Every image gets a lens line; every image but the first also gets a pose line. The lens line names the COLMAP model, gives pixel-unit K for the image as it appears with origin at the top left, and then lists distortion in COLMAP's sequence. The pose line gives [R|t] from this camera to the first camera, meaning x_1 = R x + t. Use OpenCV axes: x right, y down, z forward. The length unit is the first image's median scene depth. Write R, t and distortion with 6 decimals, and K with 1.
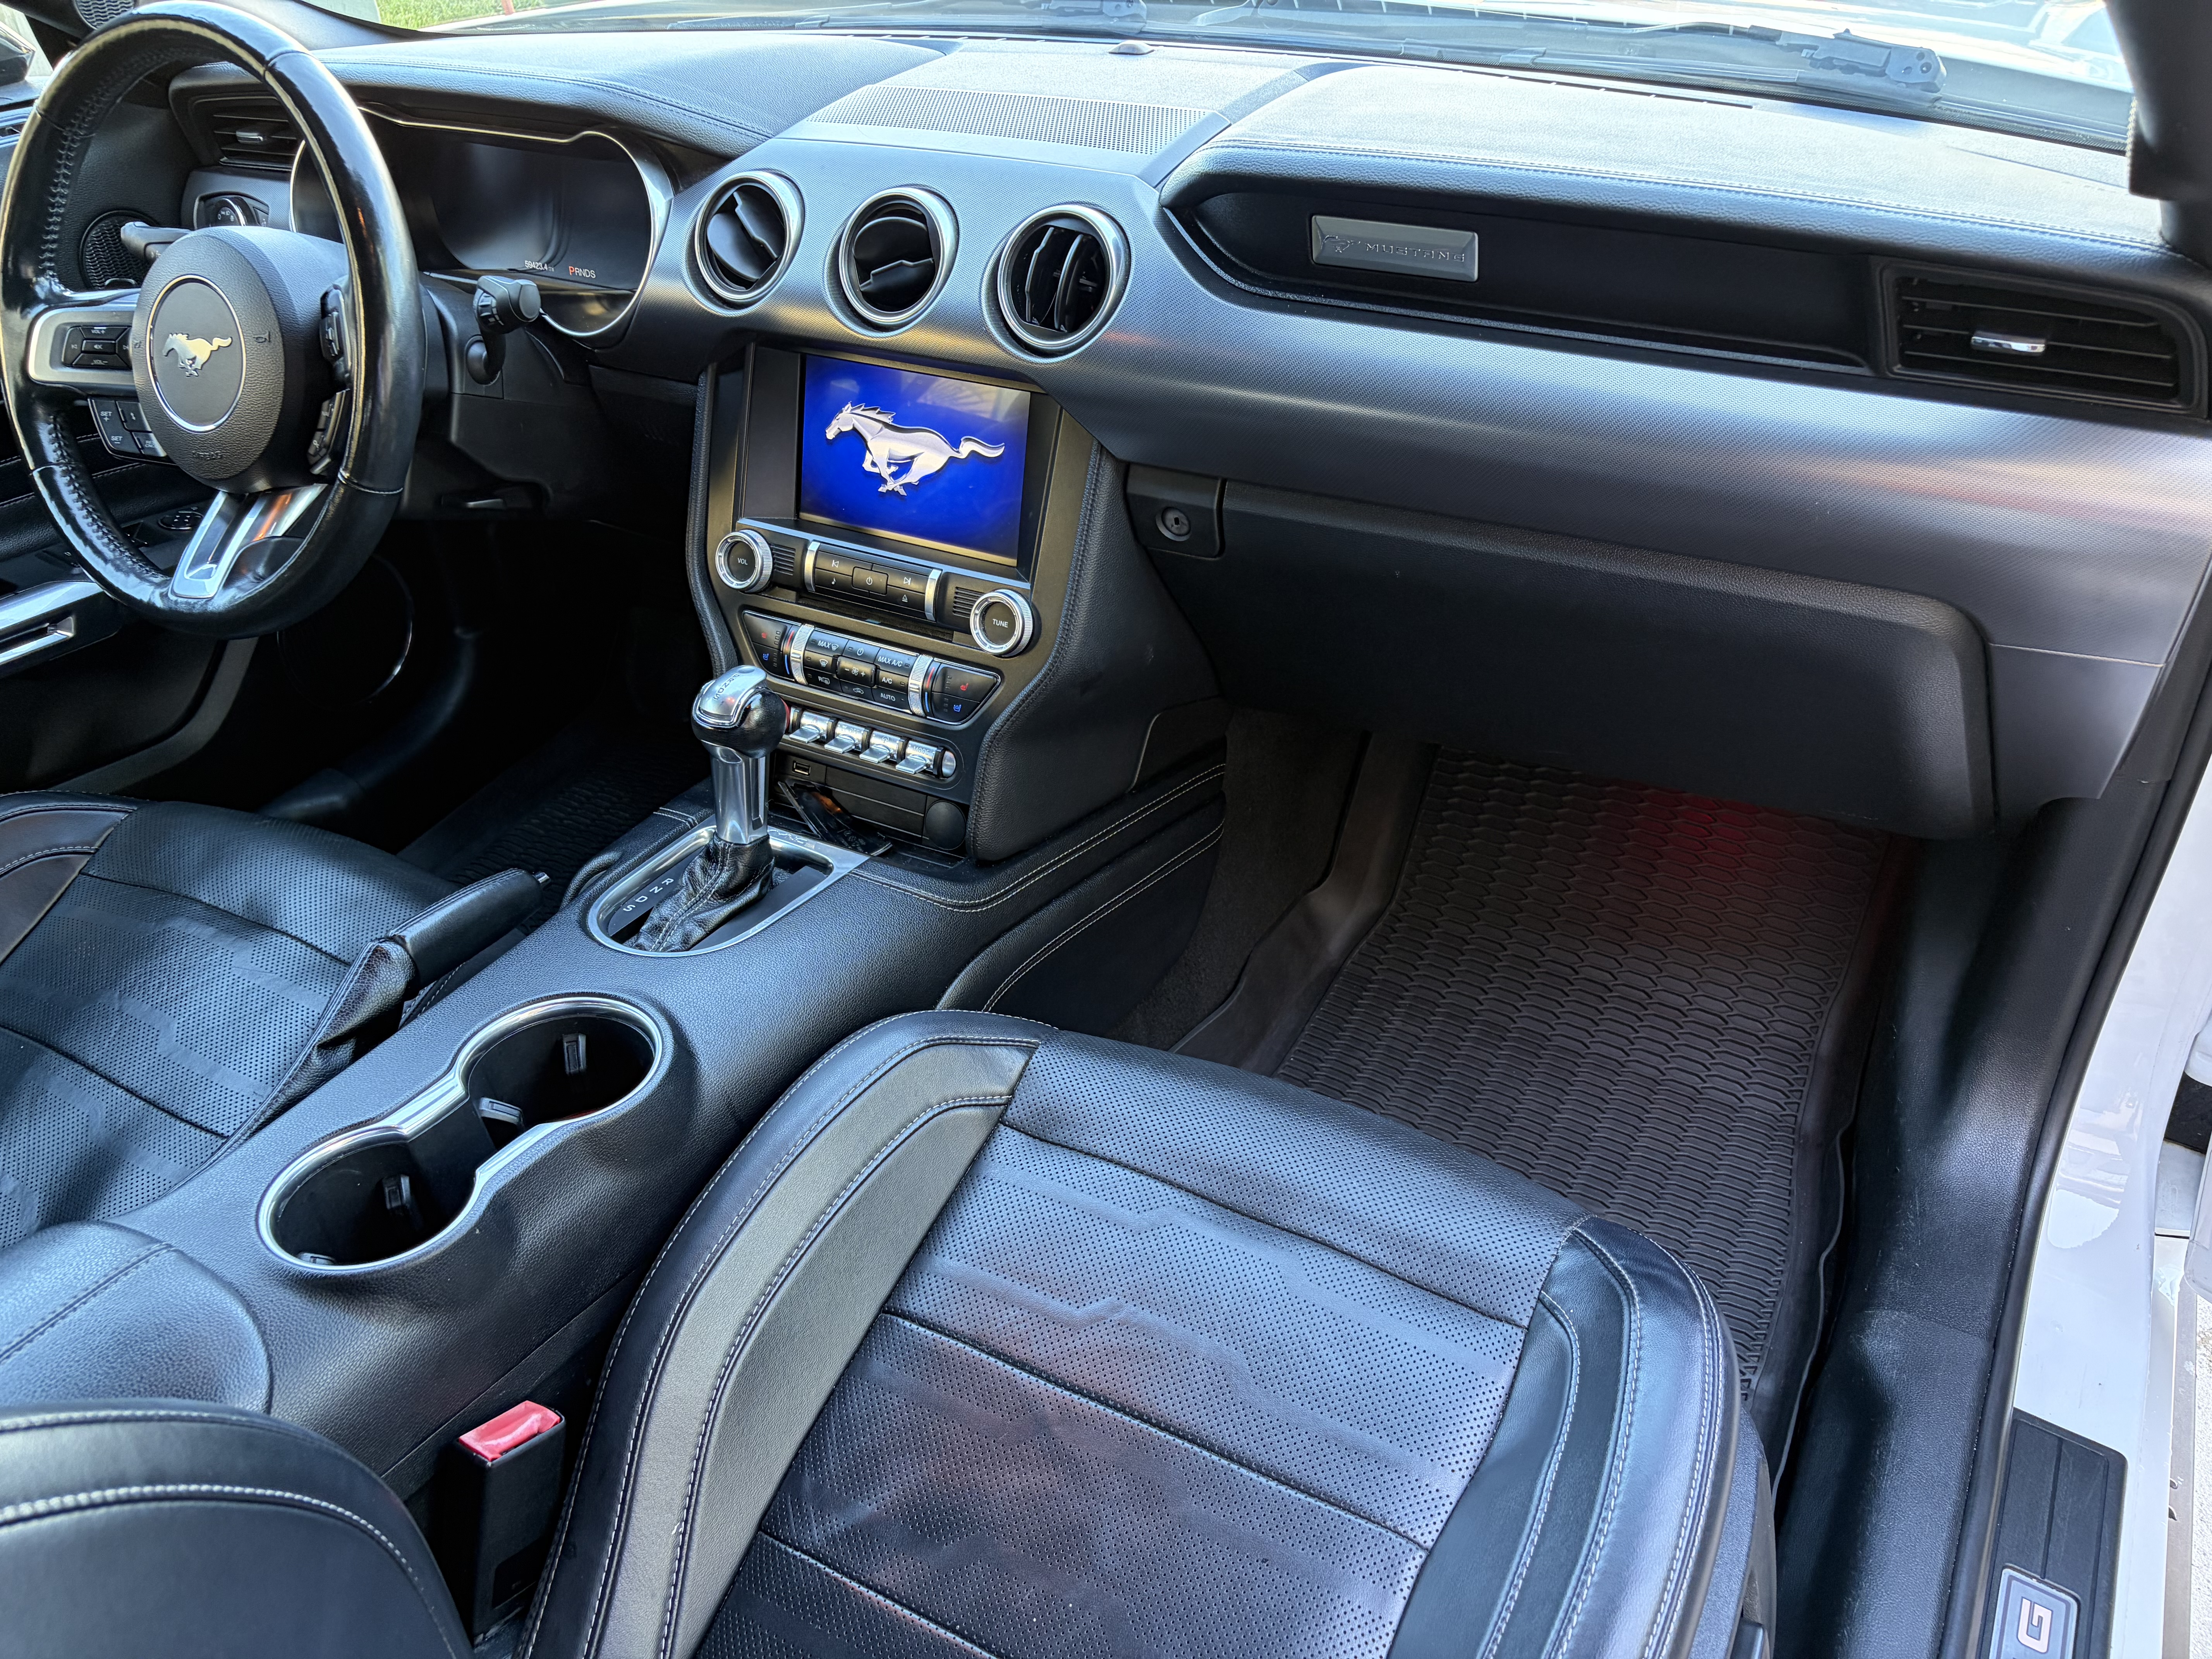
lens RADIAL K [[1651.5, 0, 1111.5], [0, 1651.5, 840.4], [0, 0, 1]] dist [0.071427, -0.092668]
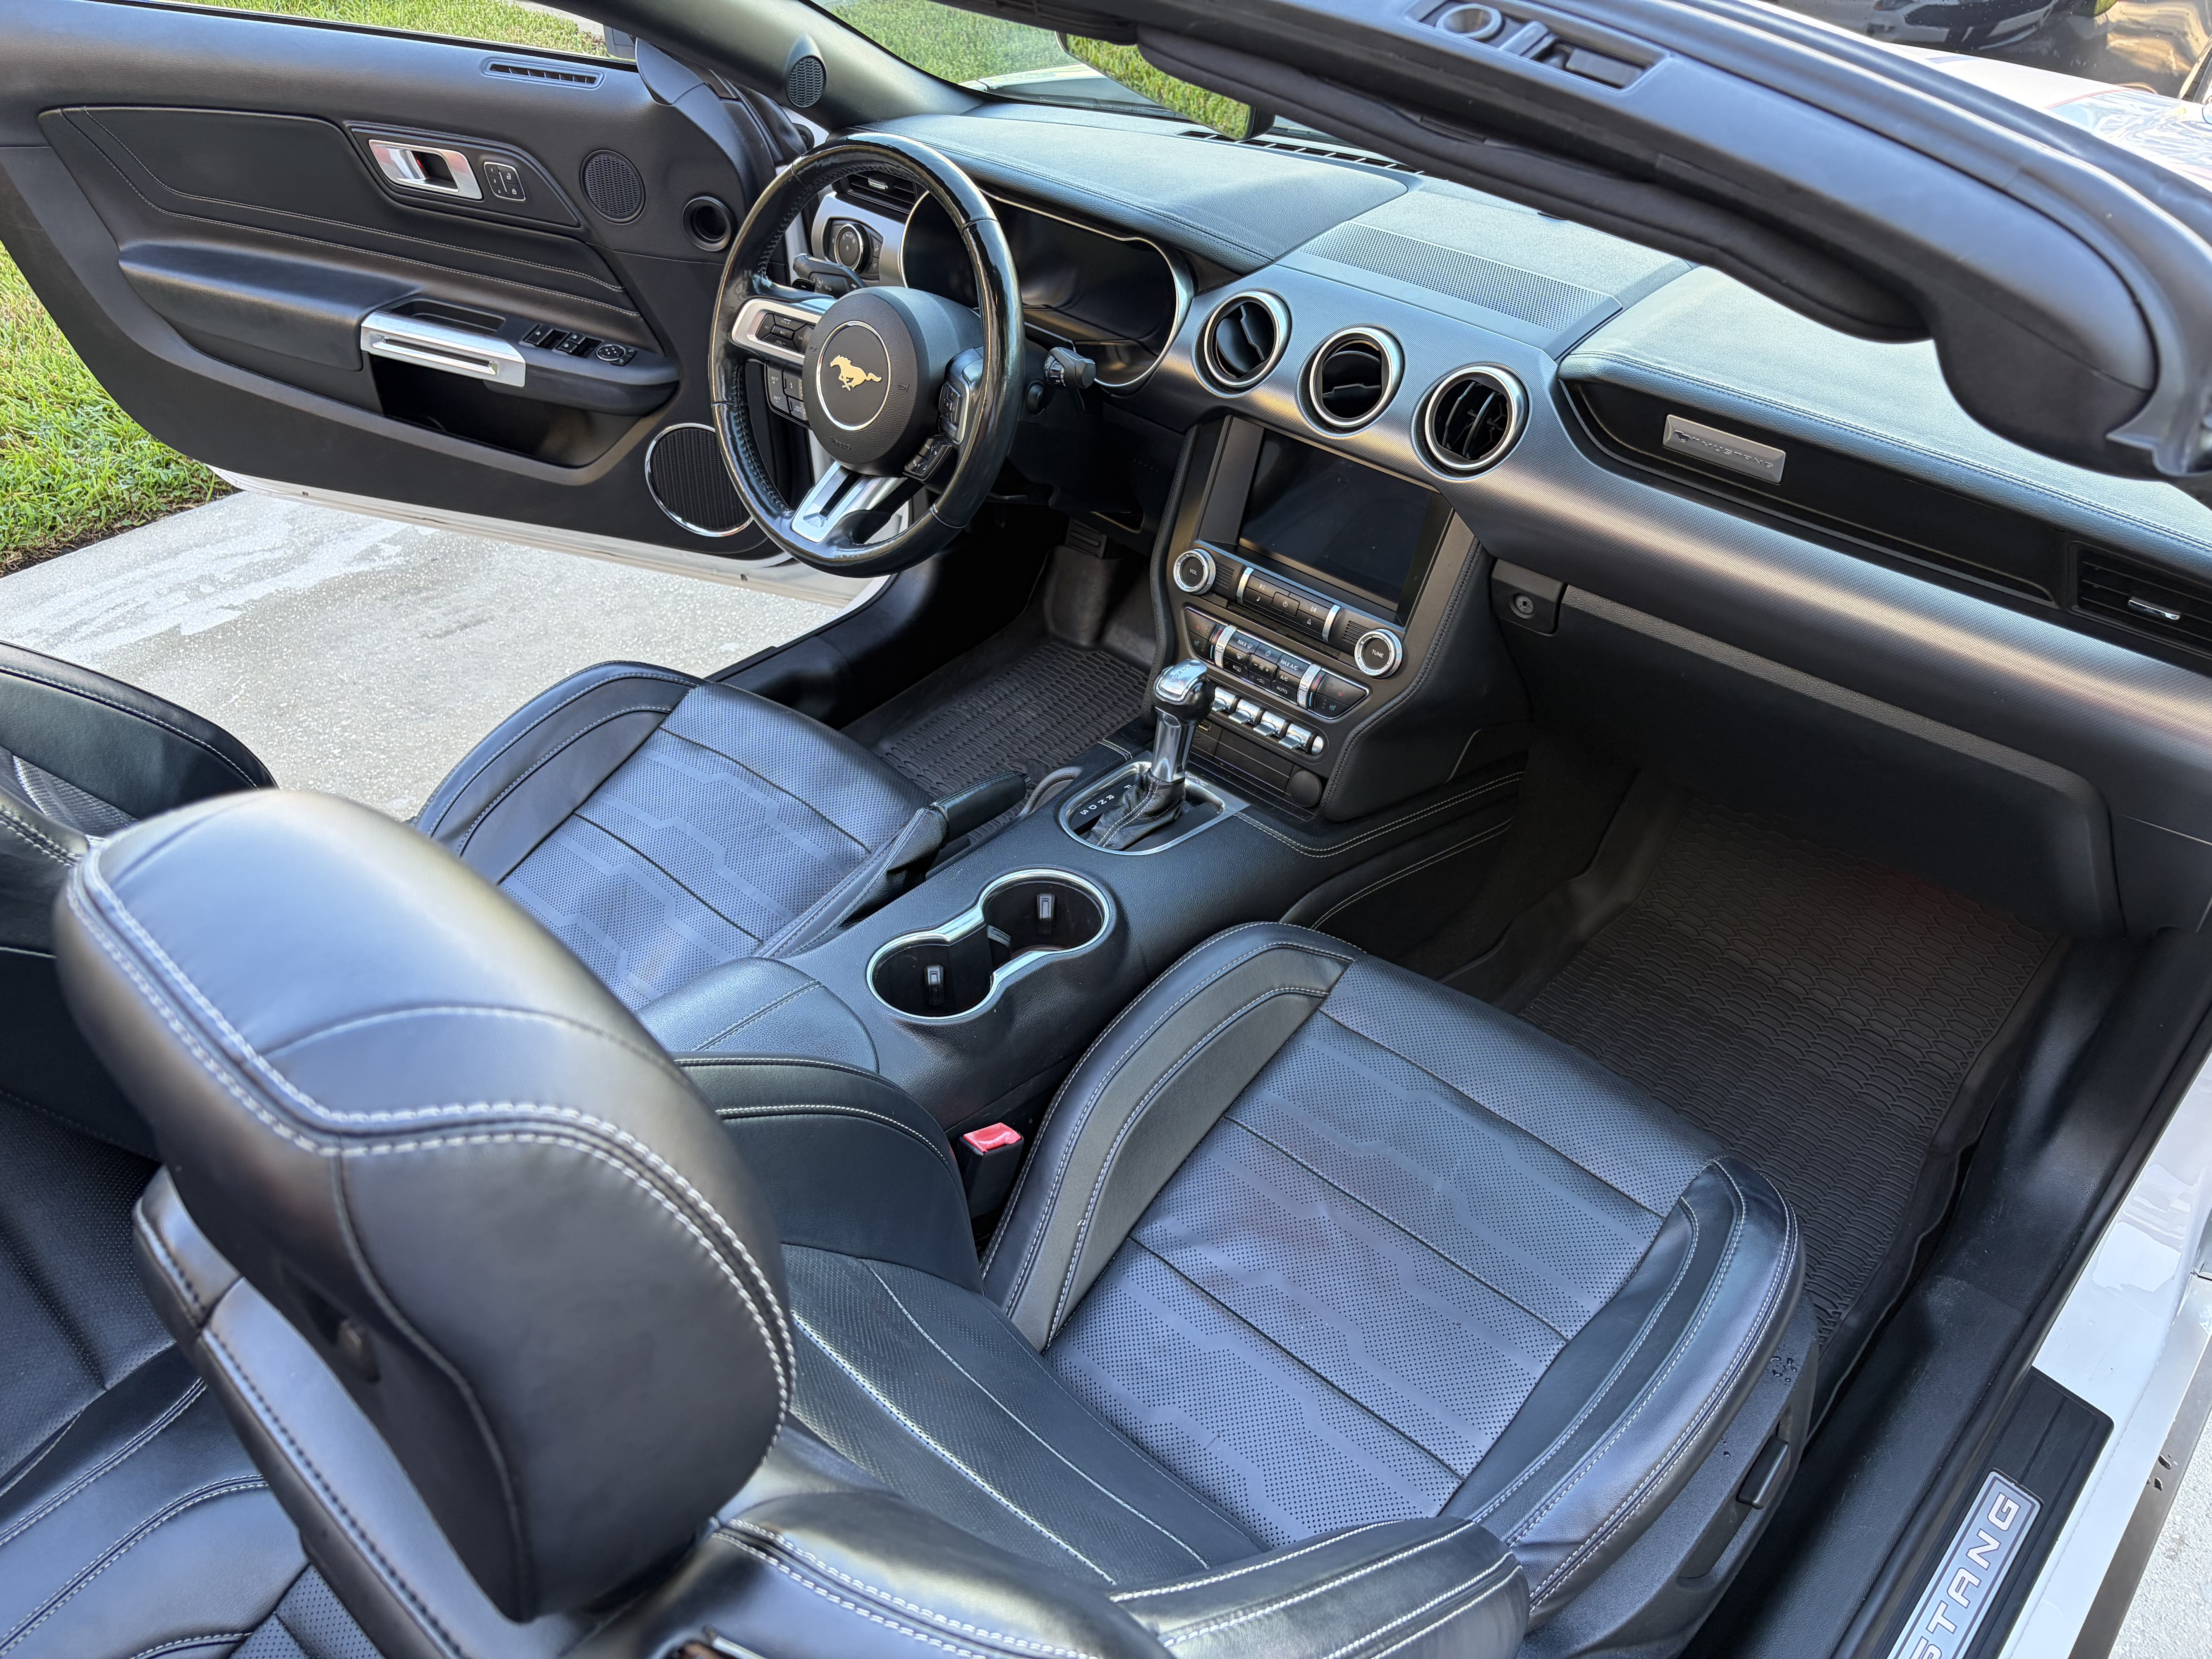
lens RADIAL K [[1651.5, 0, 1111.5], [0, 1651.5, 840.4], [0, 0, 1]] dist [0.071427, -0.092668]
pose [[0.972982, 0.180446, -0.144029, -0.054748], [-0.170472, 0.982197, 0.078921, -0.049214], [0.155706, -0.052236, 0.986421, -0.380287]]
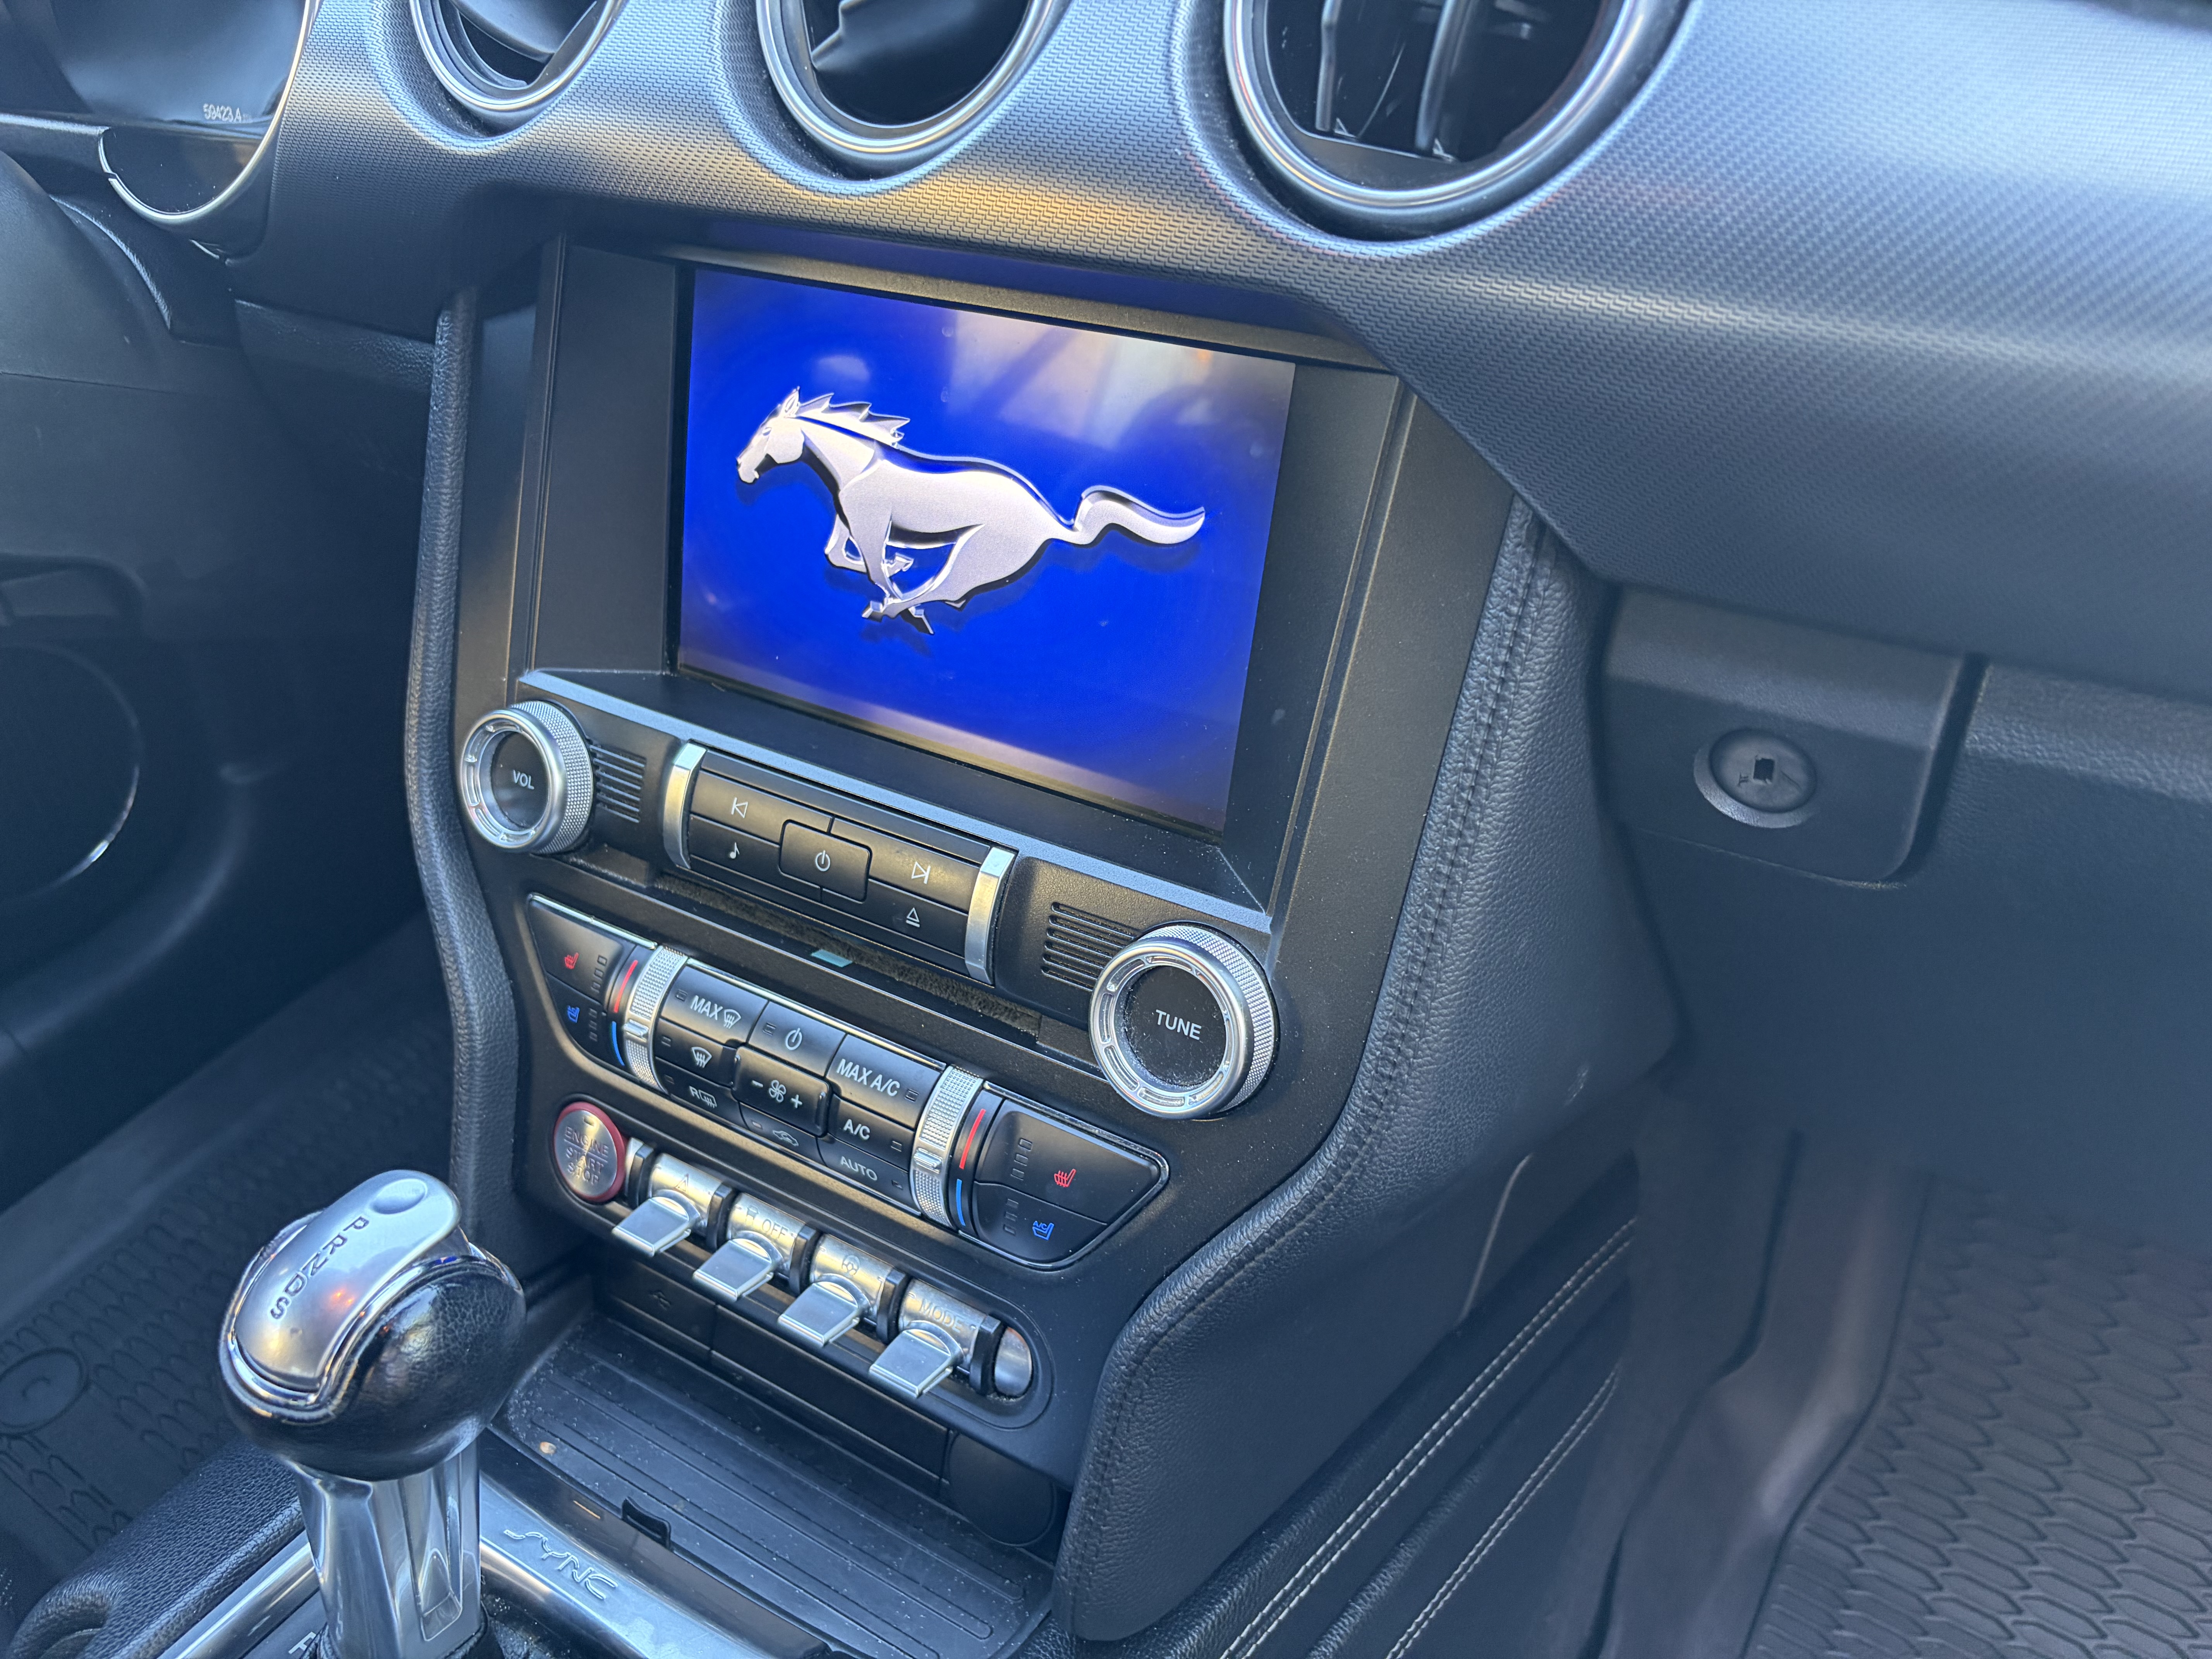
lens RADIAL K [[1695.2, 0, 1106.0], [0, 1695.2, 829.5], [0, 0, 1]] dist [0.045042, -0.080001]
pose [[0.998486, 0.033497, -0.043636, -0.066316], [-0.034850, 0.998923, -0.030619, -0.156051], [0.042563, 0.032093, 0.998578, 0.627058]]
